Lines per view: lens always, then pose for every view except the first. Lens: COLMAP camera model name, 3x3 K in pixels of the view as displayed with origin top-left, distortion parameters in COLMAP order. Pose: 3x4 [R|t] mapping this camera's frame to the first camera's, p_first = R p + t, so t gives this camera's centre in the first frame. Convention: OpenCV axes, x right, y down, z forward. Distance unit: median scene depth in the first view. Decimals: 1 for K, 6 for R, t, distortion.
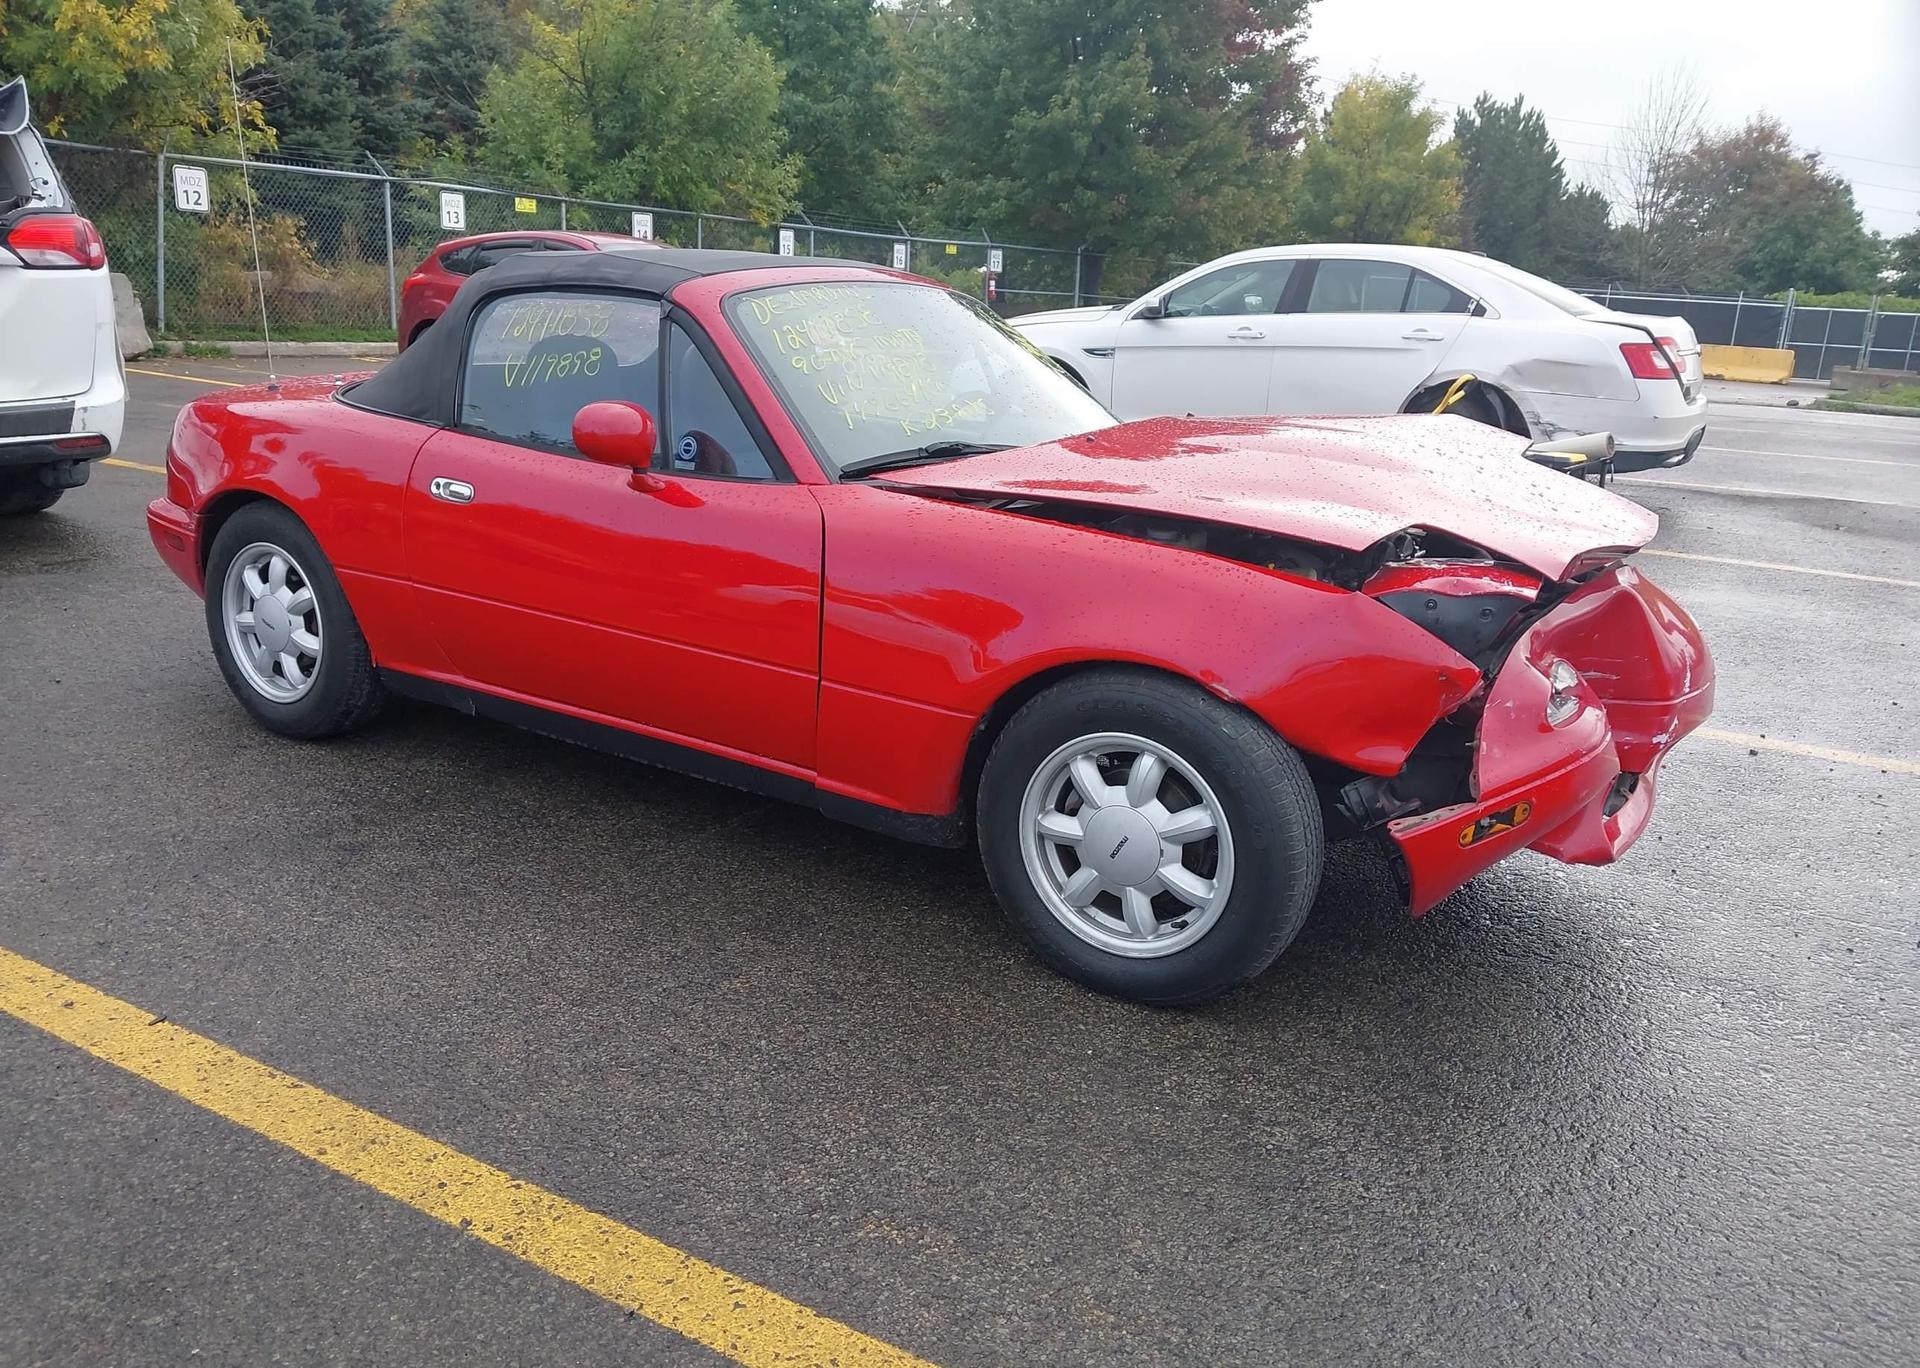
lens RADIAL K [[1541.8, 0, 909.3], [0, 1541.8, 683.8], [0, 0, 1]] dist [0.012140, -0.012214]
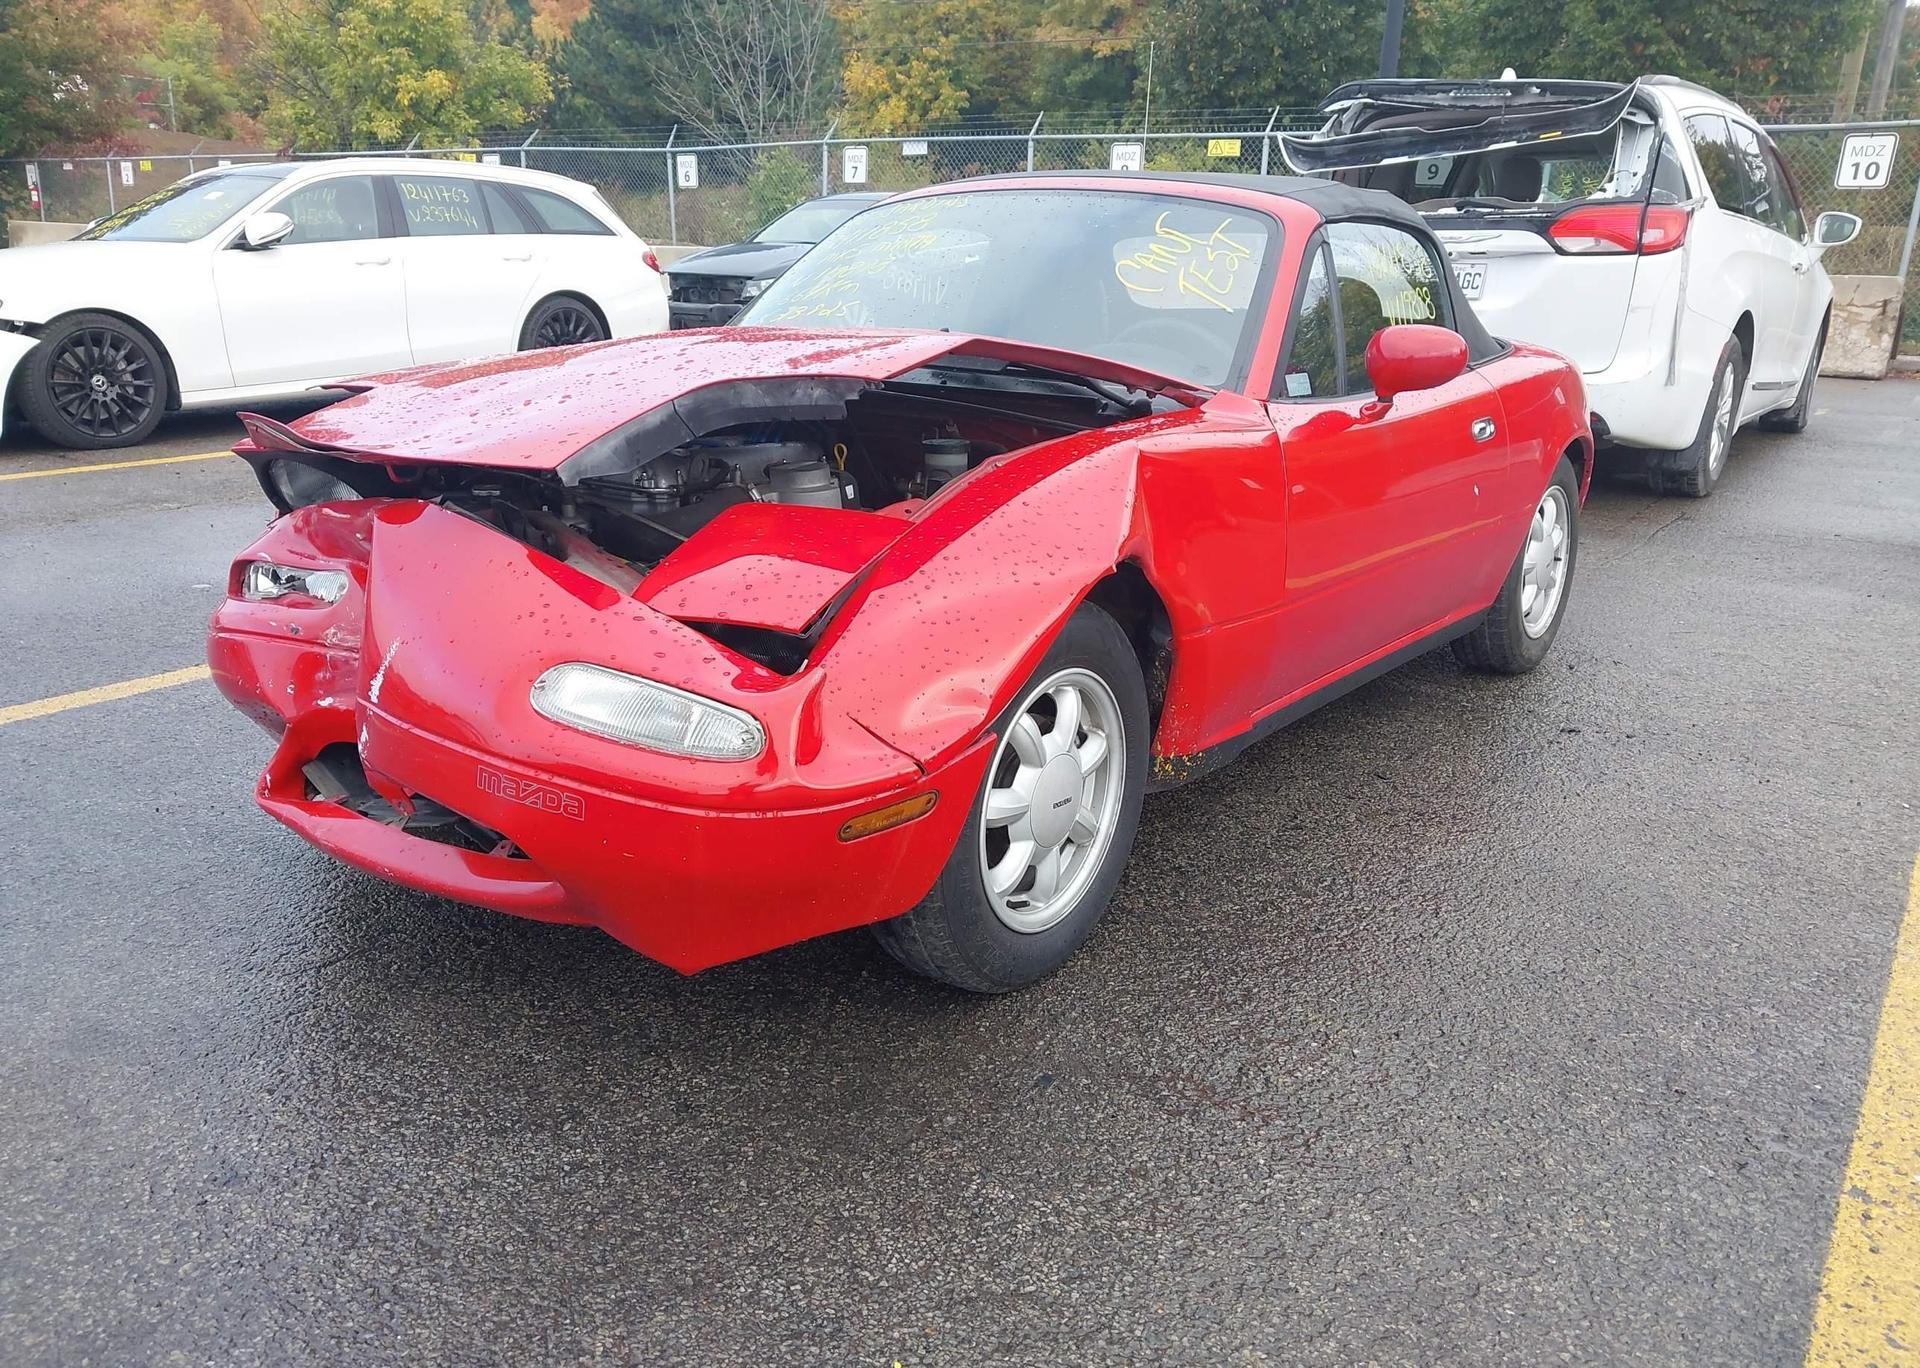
lens RADIAL K [[1531.7, 0, 940.6], [0, 1531.7, 684.2], [0, 0, 1]] dist [-0.004616, 0.017742]
pose [[-0.067453, 0.224467, -0.972144, 0.212745], [-0.268738, 0.934266, 0.234367, -0.040761], [0.960849, 0.277060, -0.002696, 0.229323]]
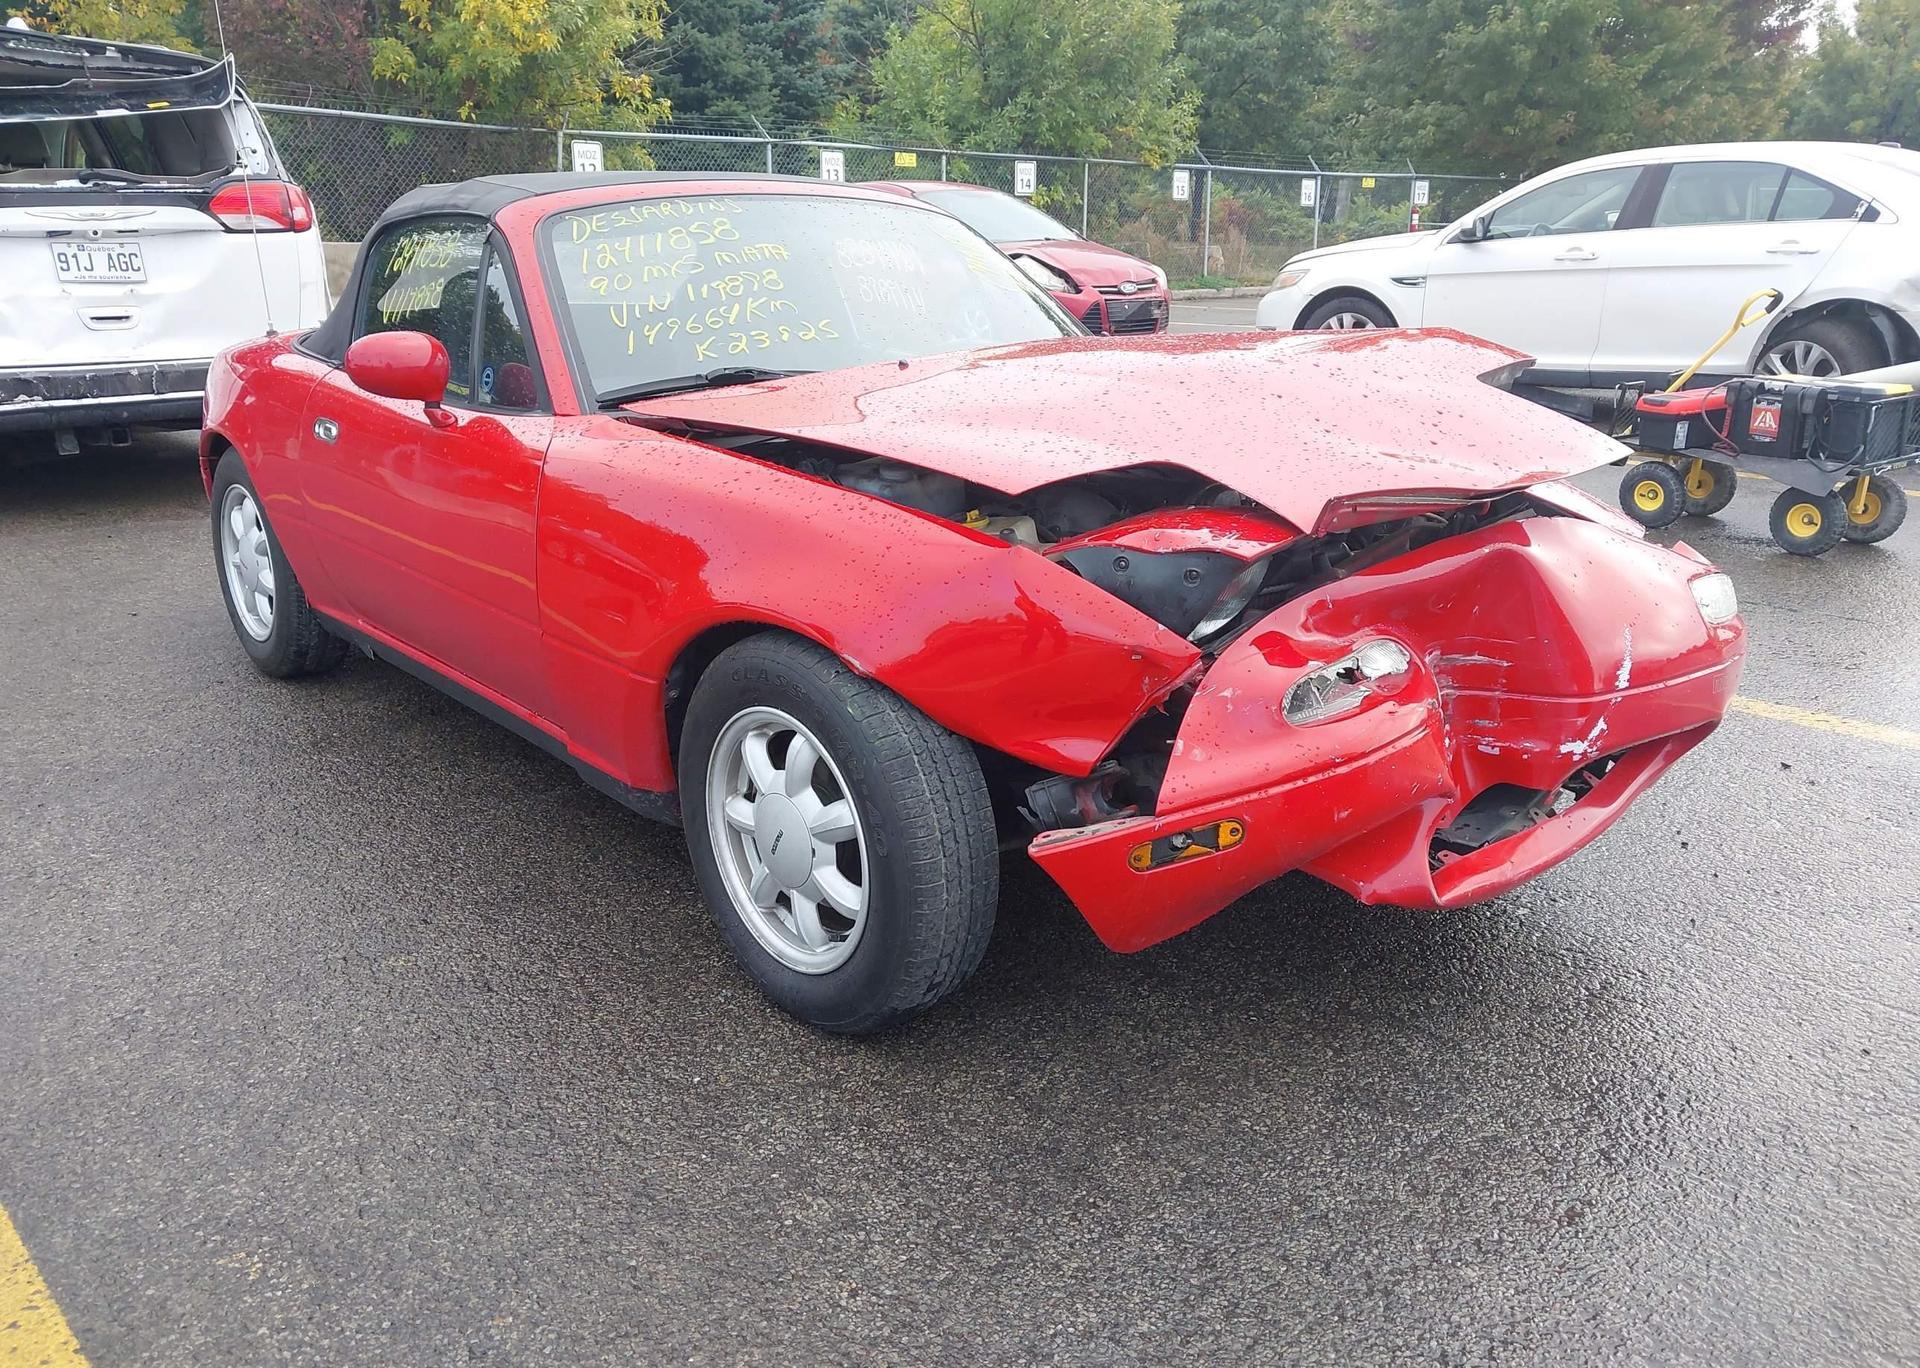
lens RADIAL K [[1531.7, 0, 940.6], [0, 1531.7, 684.2], [0, 0, 1]] dist [-0.004616, 0.017742]
pose [[0.956790, 0.040992, -0.287876, 0.079571], [-0.032284, 0.998868, 0.034932, -0.002244], [0.288982, -0.024129, 0.957031, 0.038243]]
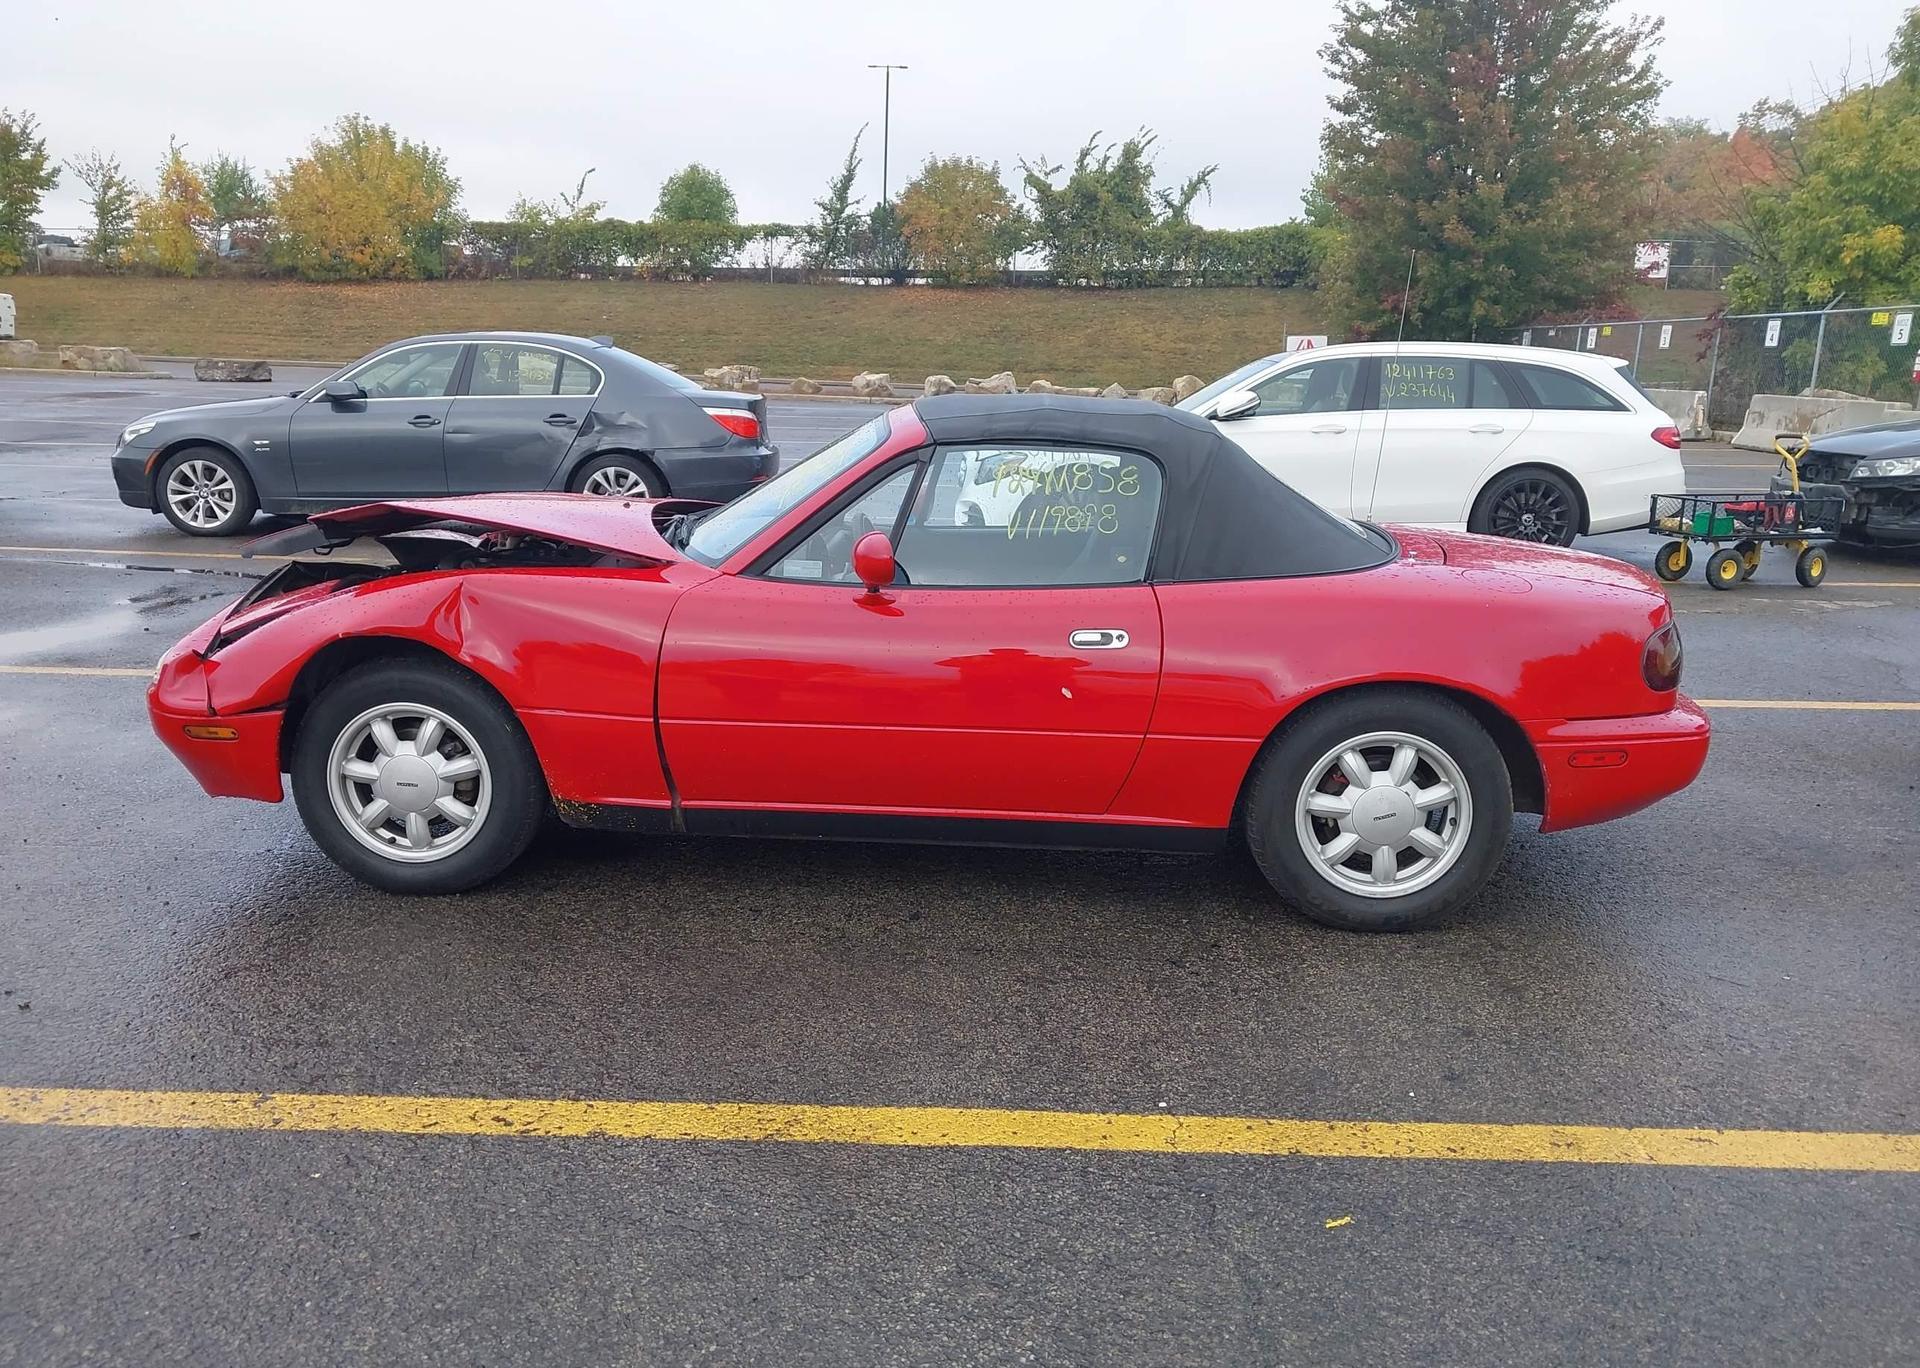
lens RADIAL K [[1521.2, 0, 894.5], [0, 1521.2, 680.9], [0, 0, 1]] dist [-0.002360, -0.010343]
pose [[-0.863962, 0.034225, -0.502393, 0.131067], [-0.186933, 0.904597, 0.383092, -0.114629], [0.467575, 0.424891, -0.775139, 0.443063]]
